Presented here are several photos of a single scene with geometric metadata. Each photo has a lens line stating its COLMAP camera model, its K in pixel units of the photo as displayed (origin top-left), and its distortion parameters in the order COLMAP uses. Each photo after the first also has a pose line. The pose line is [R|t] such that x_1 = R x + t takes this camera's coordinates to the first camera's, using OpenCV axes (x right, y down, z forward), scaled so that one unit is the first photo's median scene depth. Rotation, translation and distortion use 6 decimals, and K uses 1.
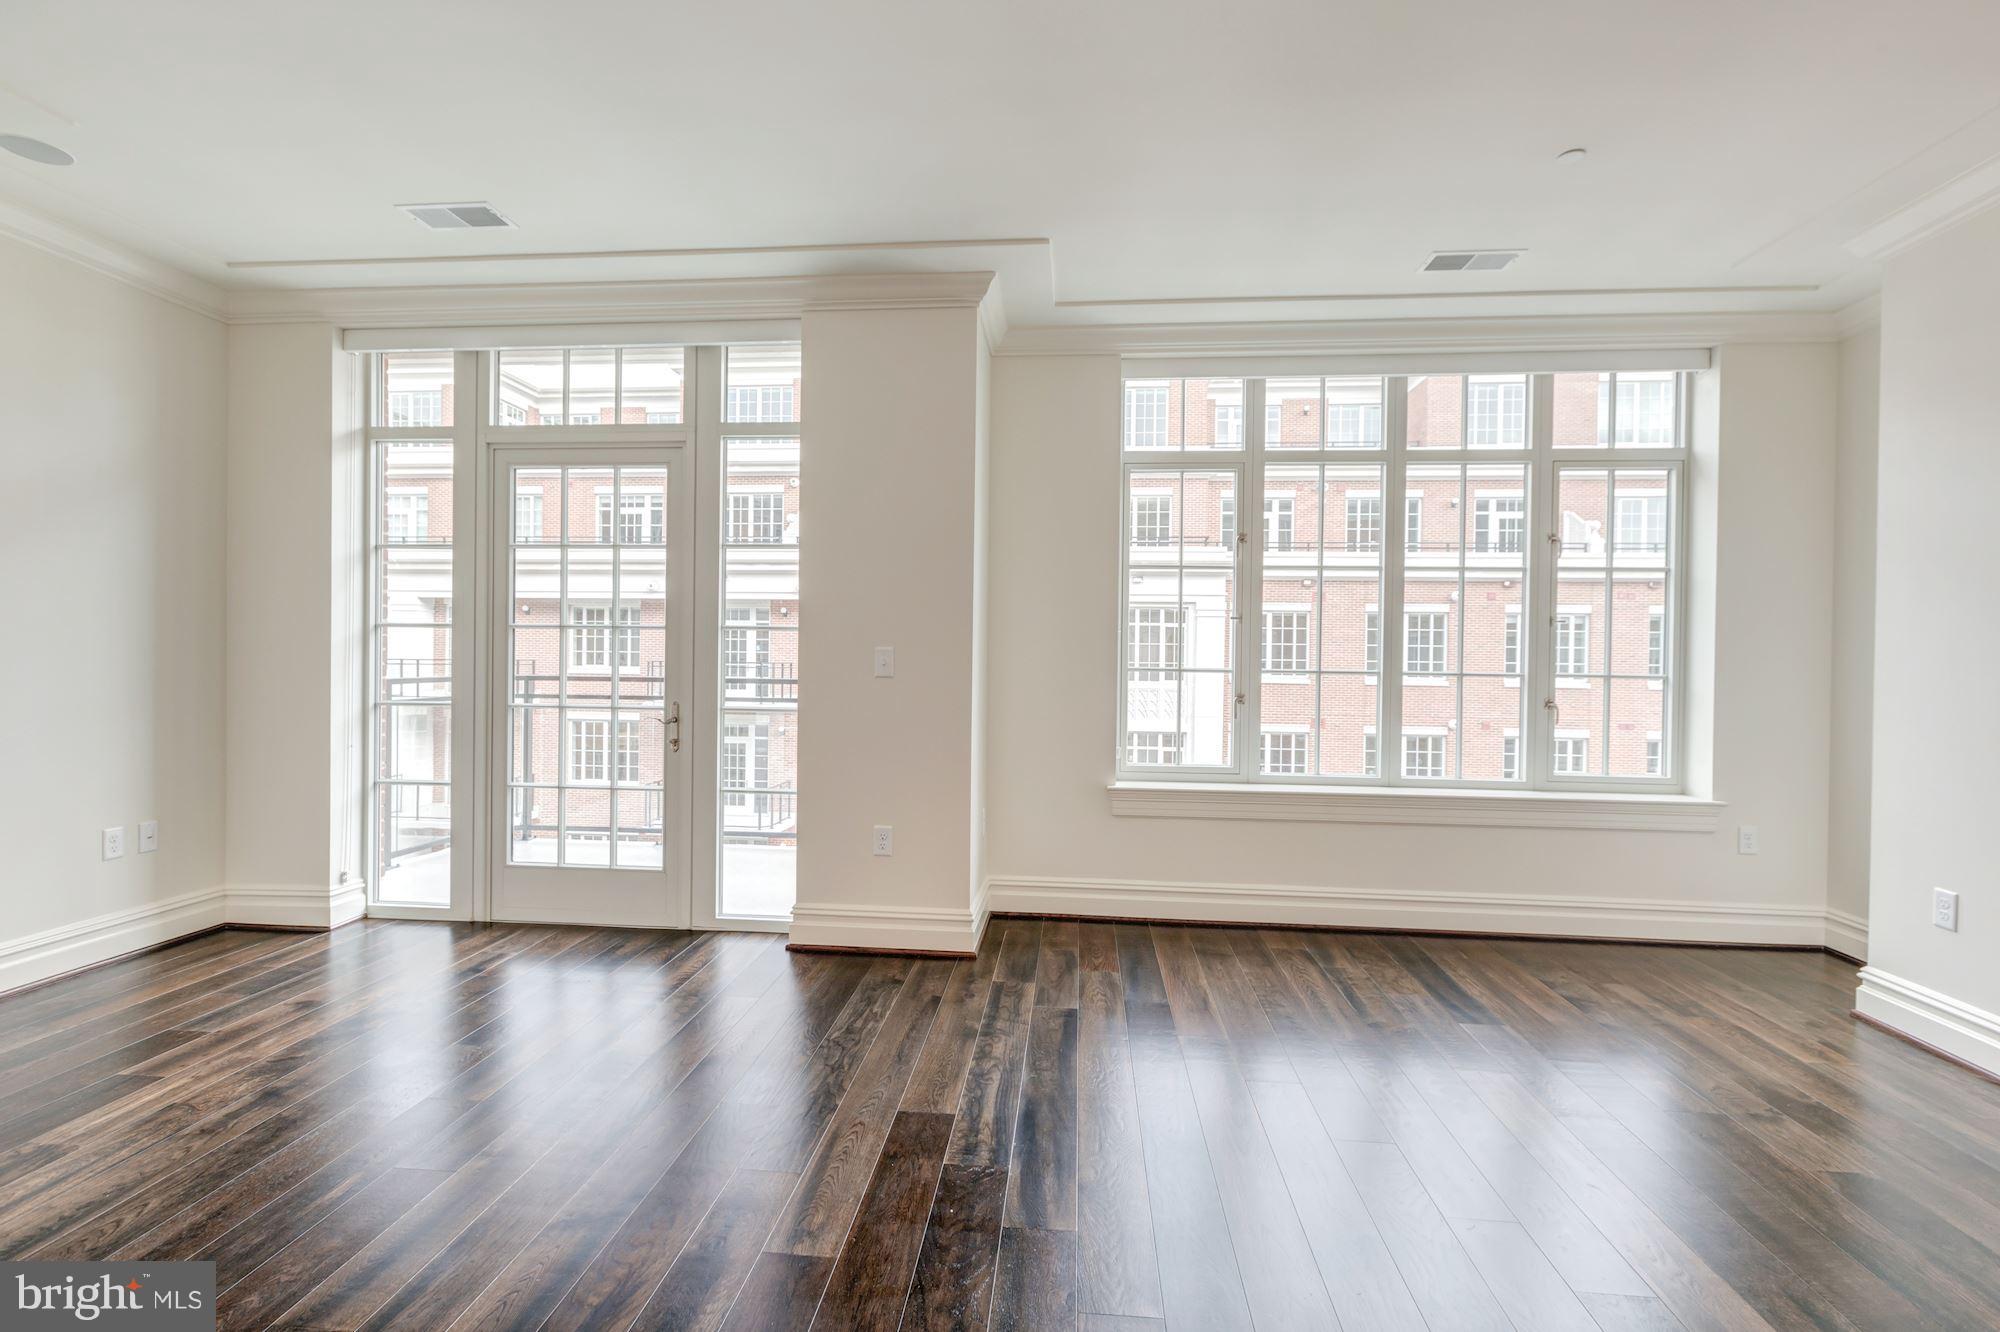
lens RADIAL K [[910.9, 0, 986.4], [0, 910.9, 659.1], [0, 0, 1]] dist [0.007517, -0.002902]
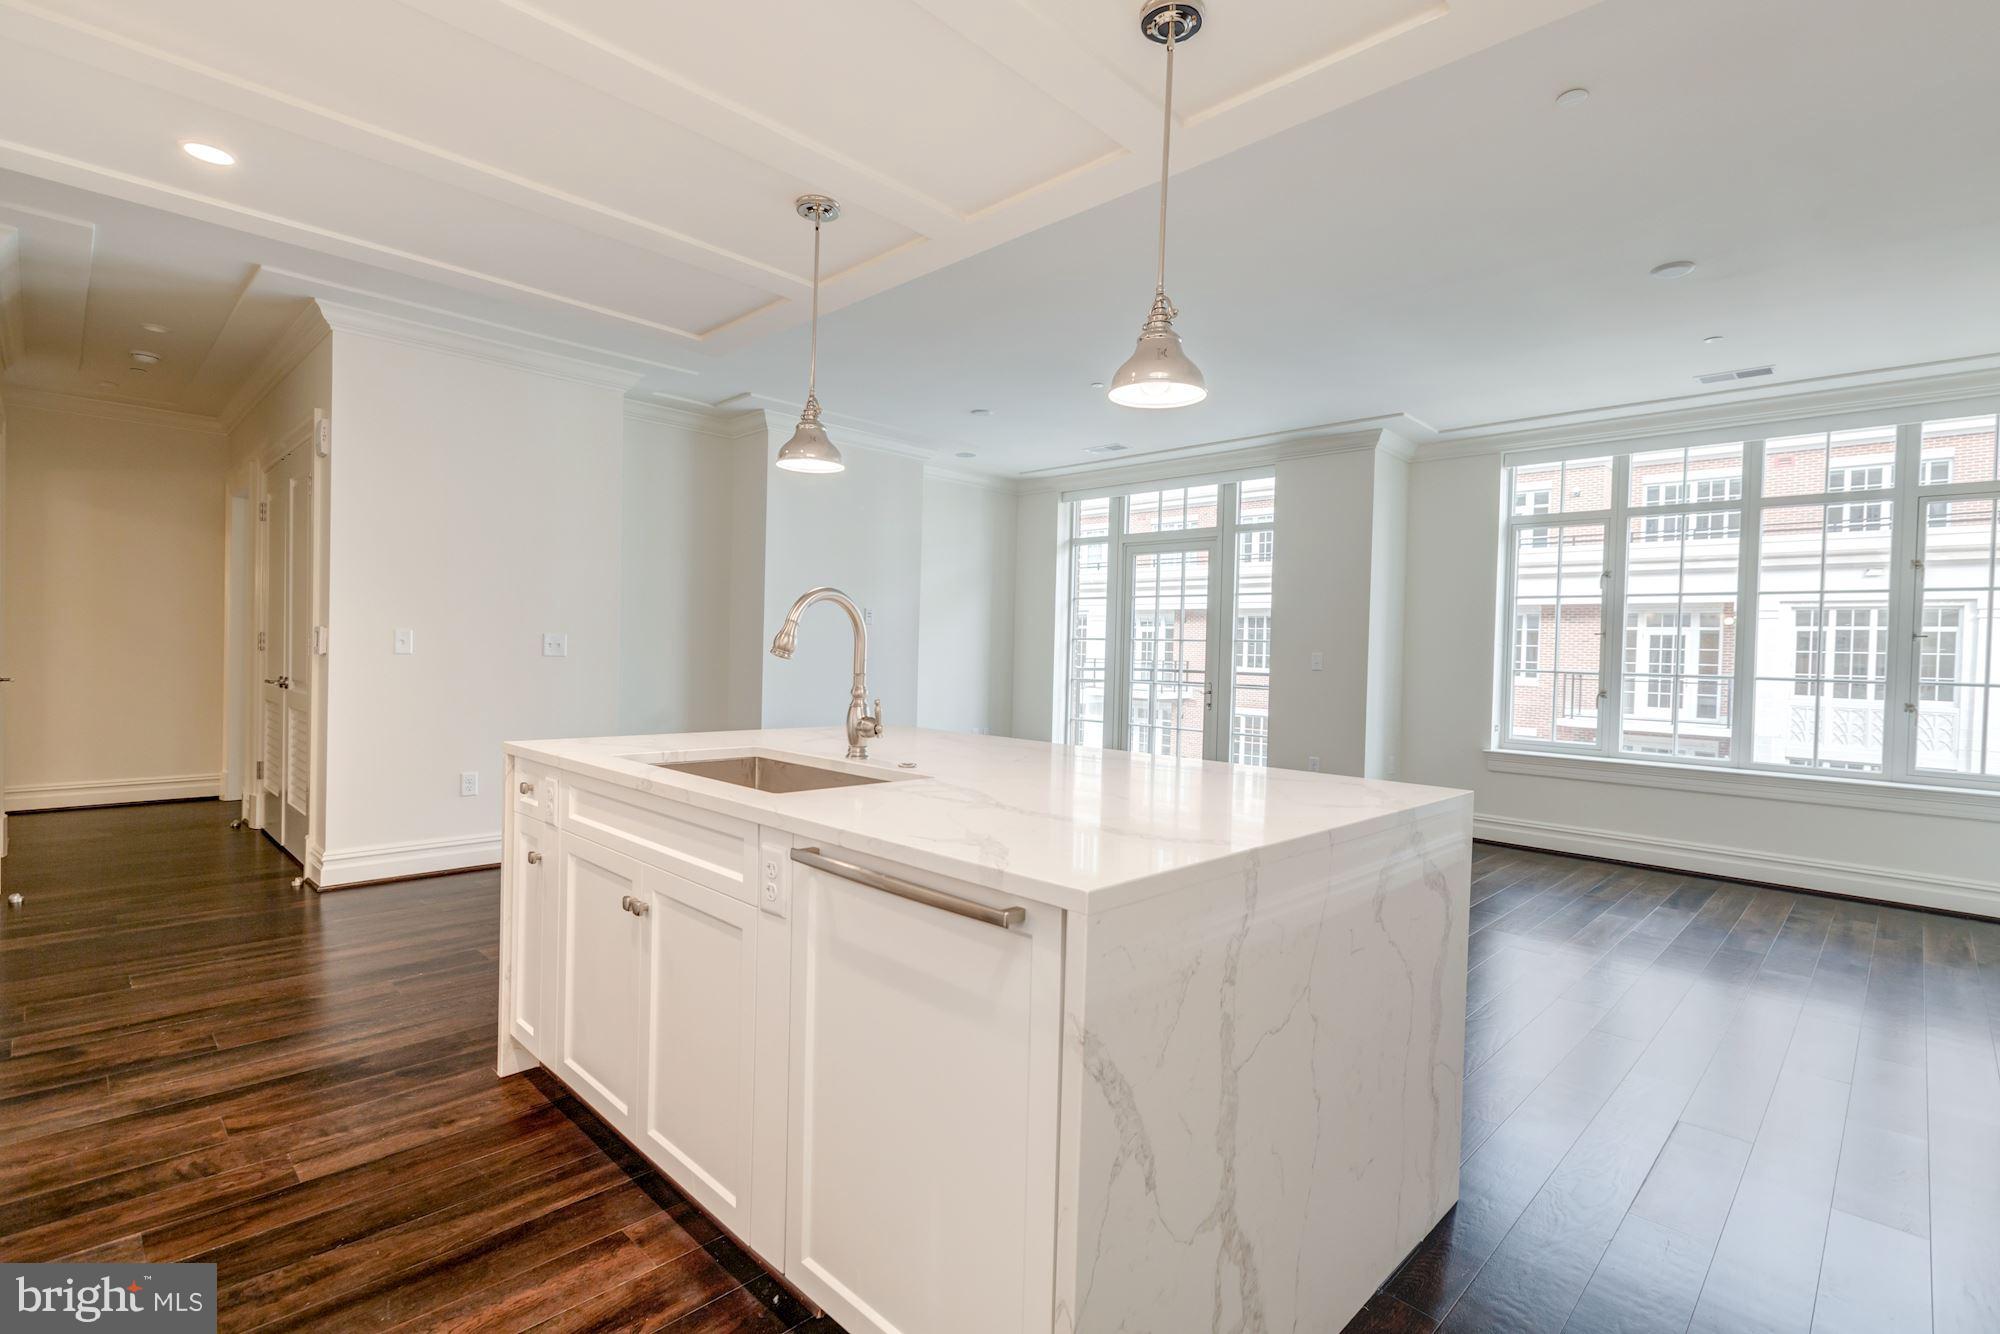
lens RADIAL K [[910.9, 0, 985.9], [0, 910.9, 661.8], [0, 0, 1]] dist [0.007517, -0.002902]
pose [[0.769881, 0.016777, -0.637967, 0.448285], [-0.017475, 0.999834, 0.005205, 0.006299], [0.637948, 0.007142, 0.770046, -0.643153]]
